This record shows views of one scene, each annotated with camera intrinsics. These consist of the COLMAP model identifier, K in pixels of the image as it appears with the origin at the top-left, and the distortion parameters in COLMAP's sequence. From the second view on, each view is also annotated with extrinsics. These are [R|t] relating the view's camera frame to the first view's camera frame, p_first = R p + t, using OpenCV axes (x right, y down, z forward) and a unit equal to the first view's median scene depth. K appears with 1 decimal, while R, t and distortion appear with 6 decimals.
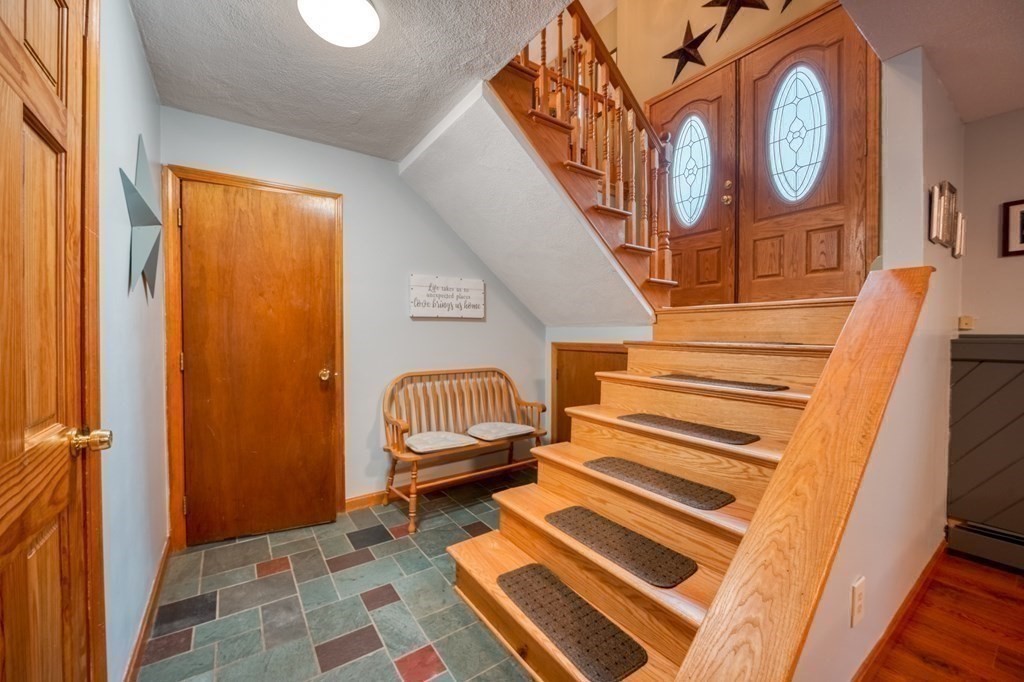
lens RADIAL K [[398.2, 0, 512.3], [0, 398.2, 343.1], [0, 0, 1]] dist [-0.013604, -0.000609]
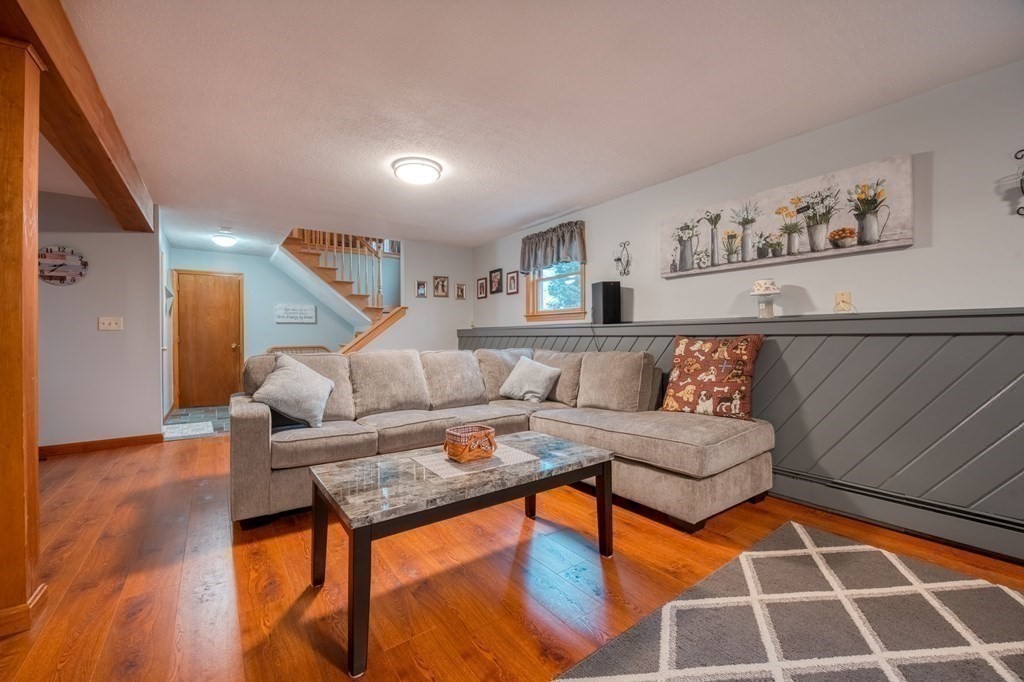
lens RADIAL K [[398.2, 0, 499.6], [0, 398.2, 332.8], [0, 0, 1]] dist [-0.013604, -0.000609]
pose [[0.999932, -0.011665, 0.000403, 1.278104], [0.011671, 0.999607, -0.025502, 0.084971], [-0.000105, 0.025505, 0.999675, -1.598351]]
